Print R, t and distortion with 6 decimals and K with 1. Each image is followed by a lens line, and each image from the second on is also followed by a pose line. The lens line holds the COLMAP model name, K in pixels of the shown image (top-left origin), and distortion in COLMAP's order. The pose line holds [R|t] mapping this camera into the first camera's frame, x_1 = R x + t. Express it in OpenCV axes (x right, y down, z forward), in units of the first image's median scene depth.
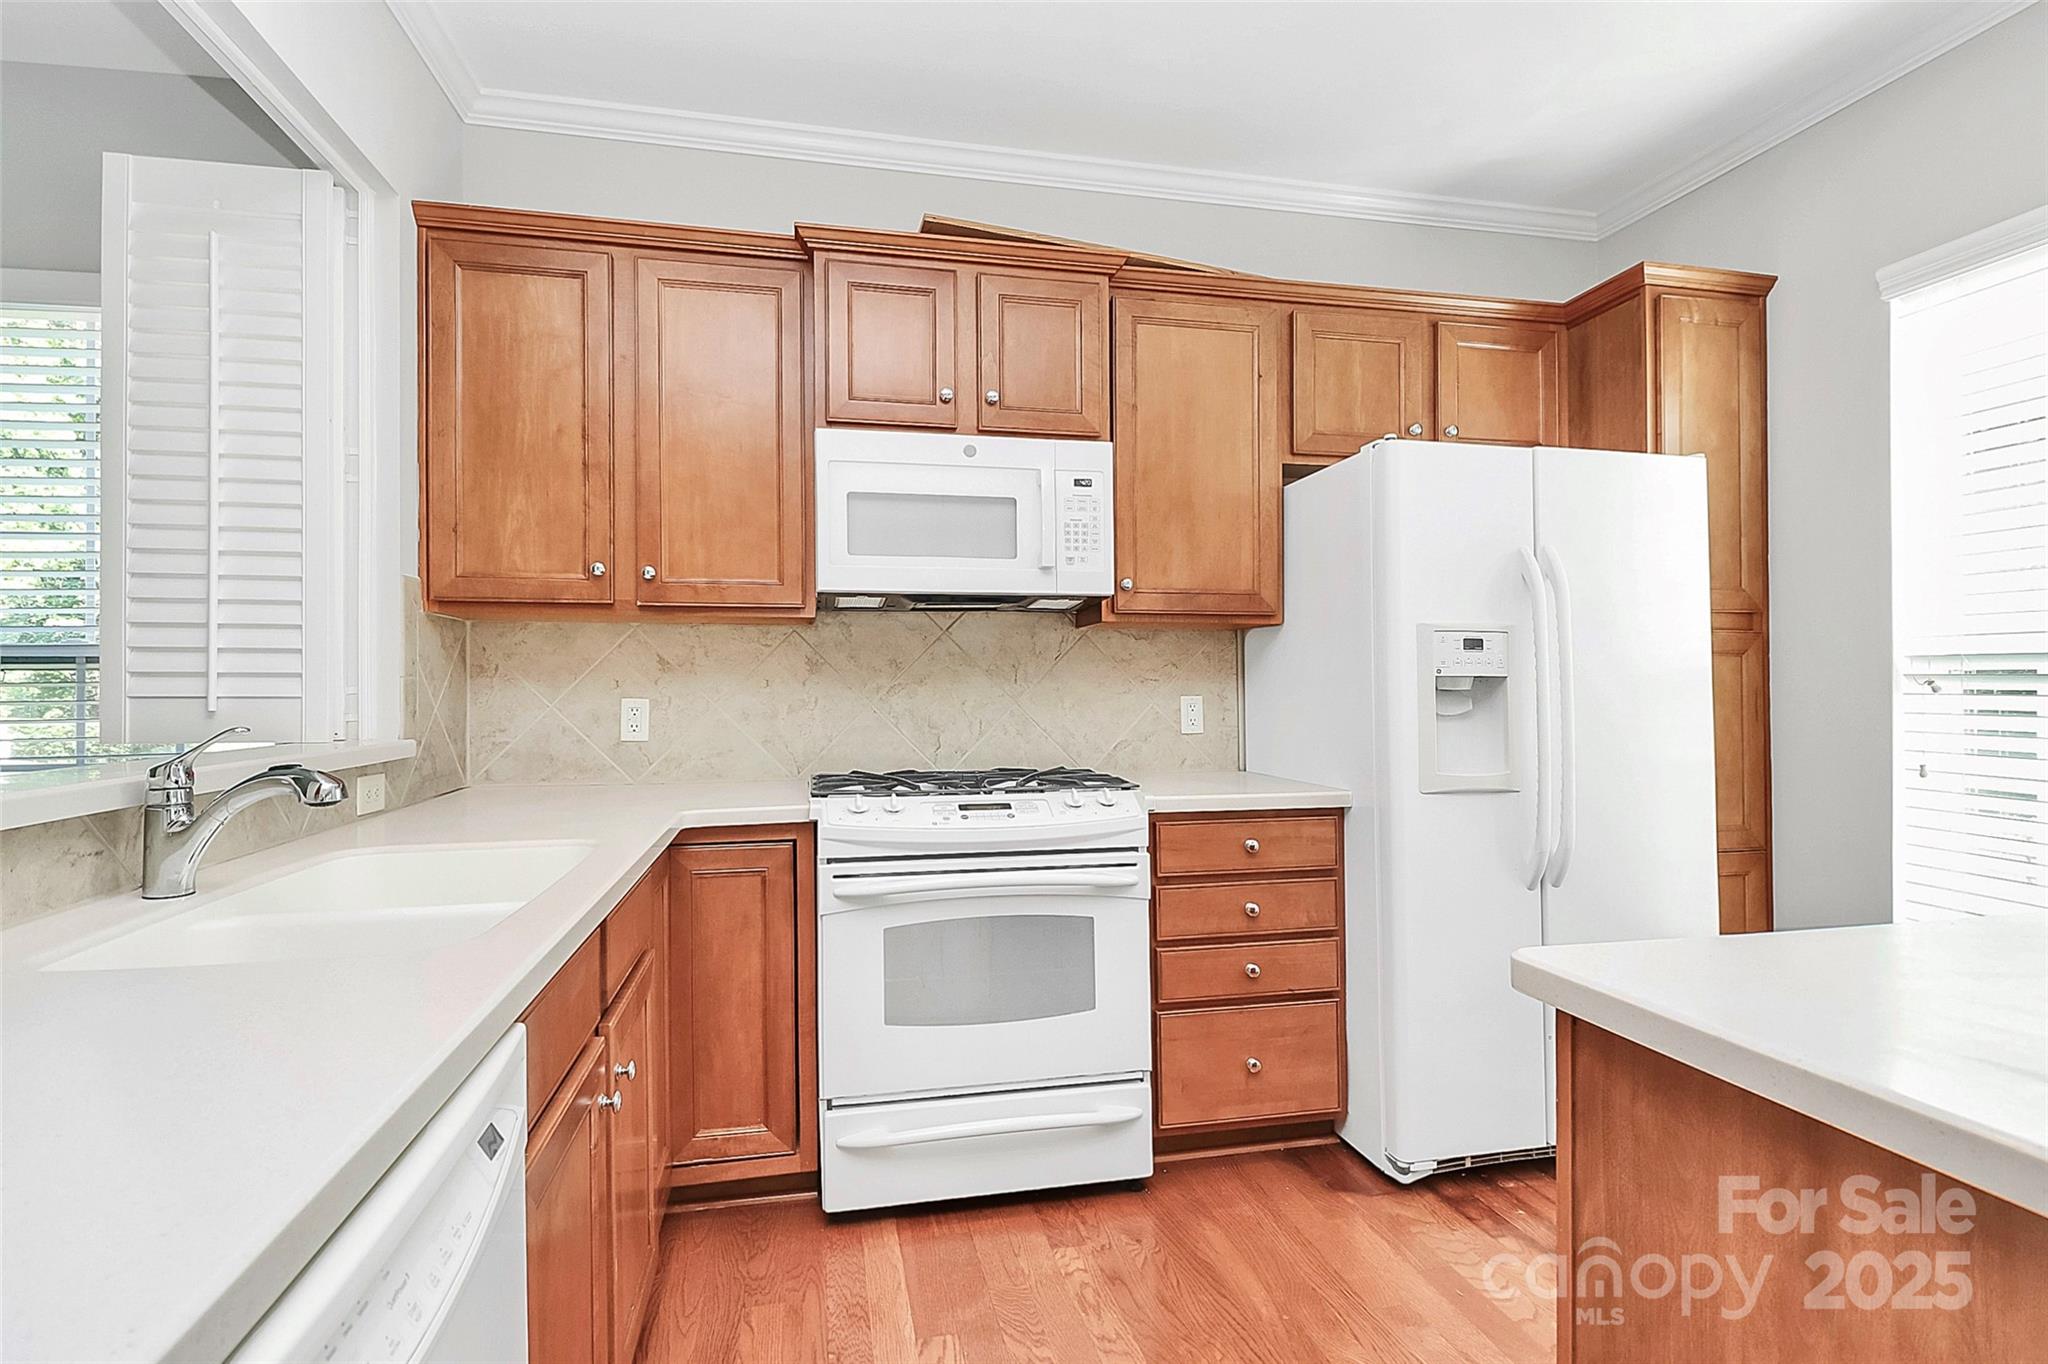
lens RADIAL K [[991.8, 0, 1017.5], [0, 991.8, 695.1], [0, 0, 1]] dist [0.024304, -0.000143]
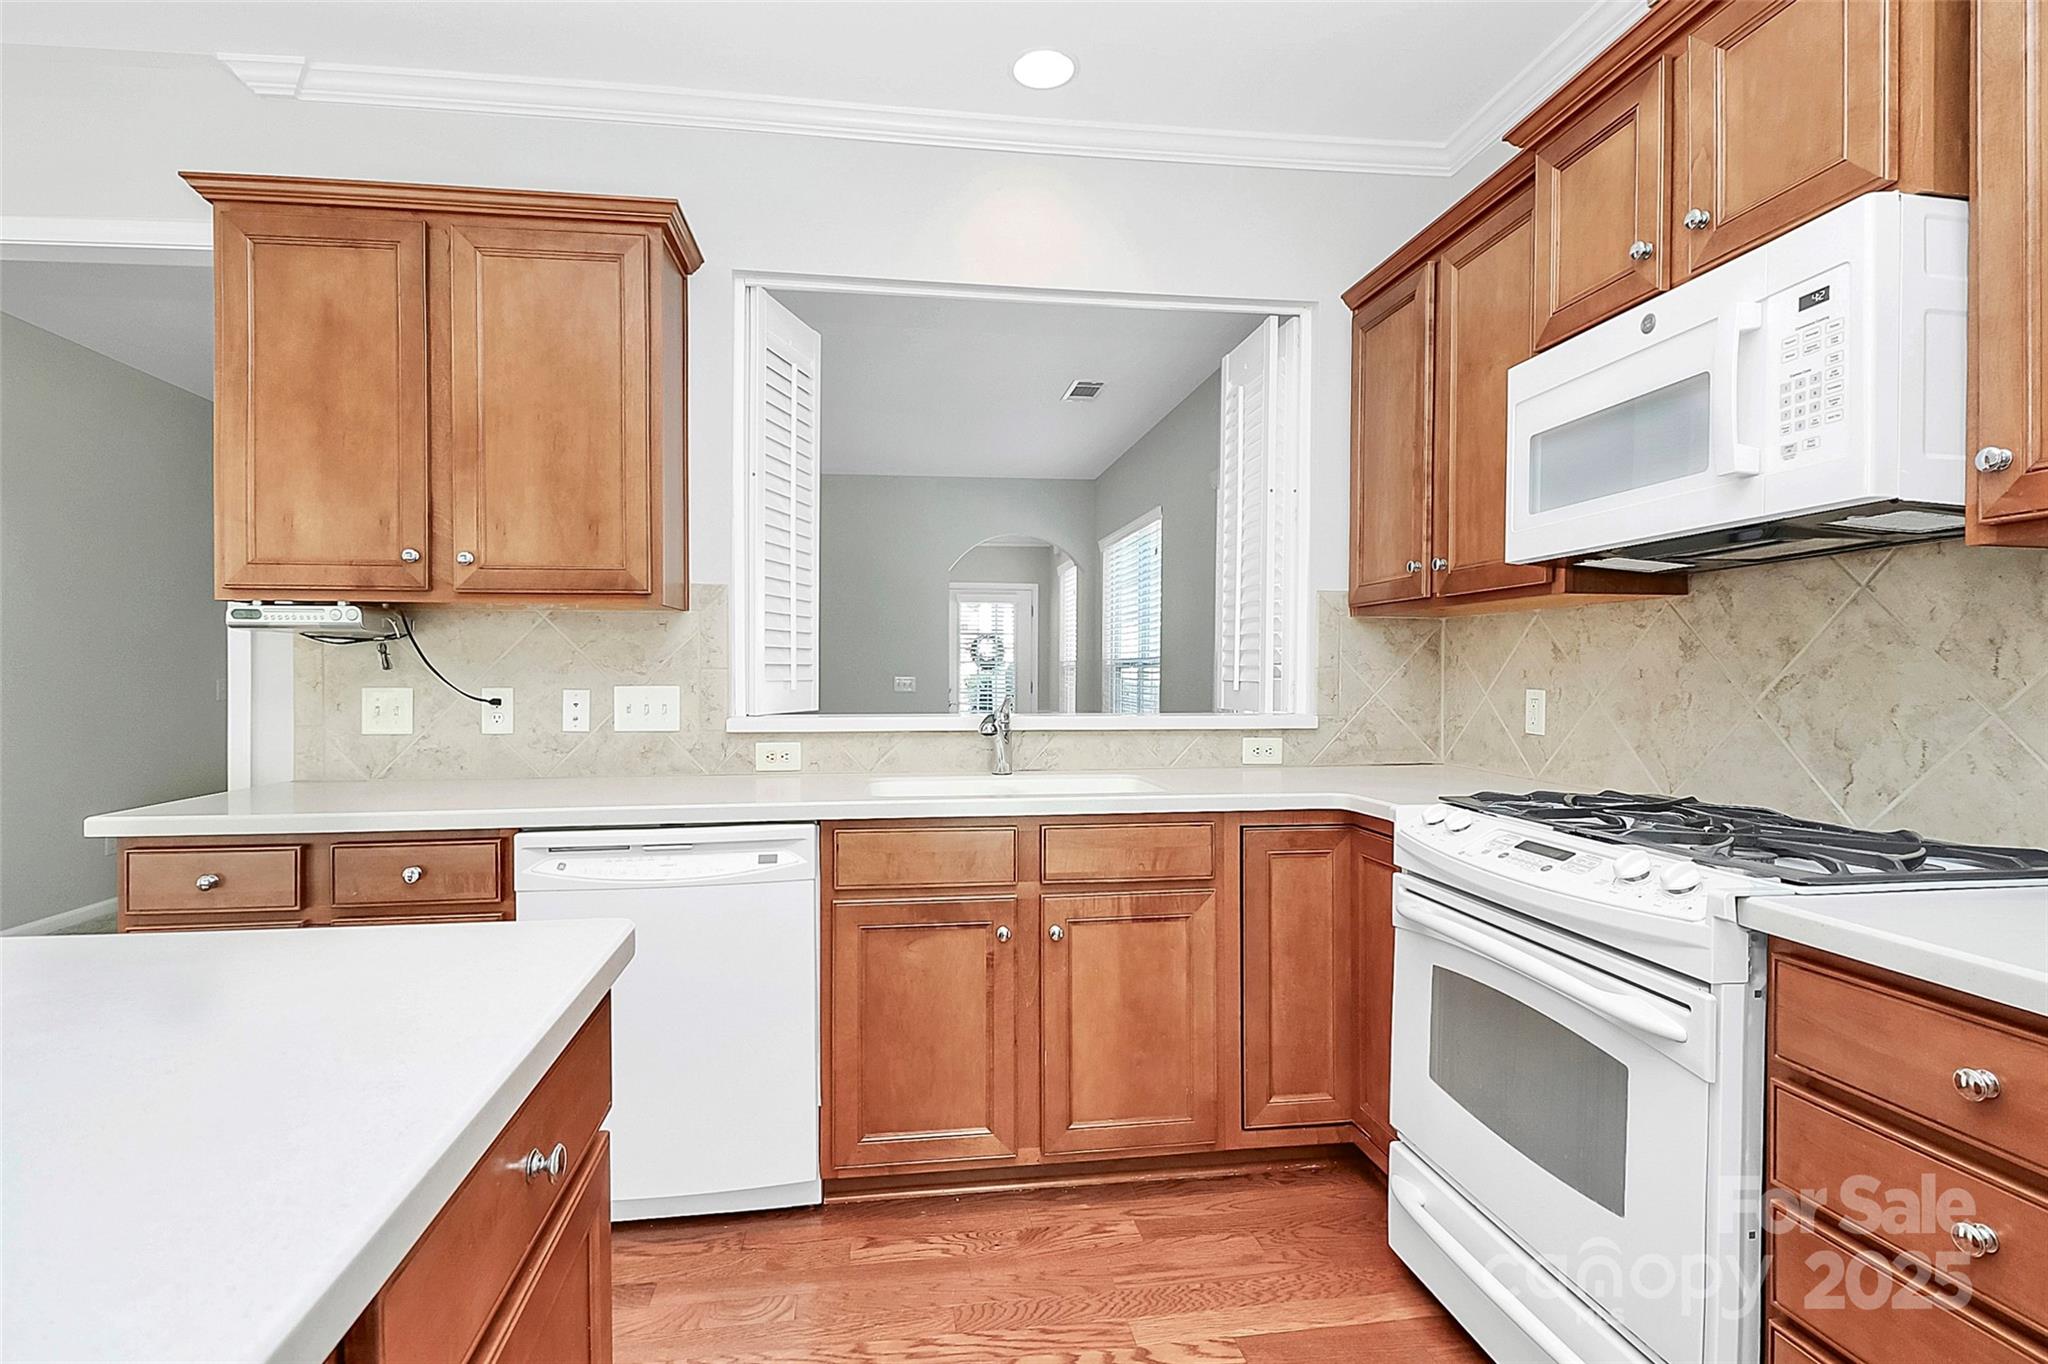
lens RADIAL K [[991.8, 0, 1017.5], [0, 991.8, 695.1], [0, 0, 1]] dist [0.024304, -0.000143]
pose [[-0.077071, 0.024496, -0.996725, 0.641969], [-0.011172, 0.999614, 0.025431, -0.010645], [0.996963, 0.013096, -0.076768, 0.620038]]
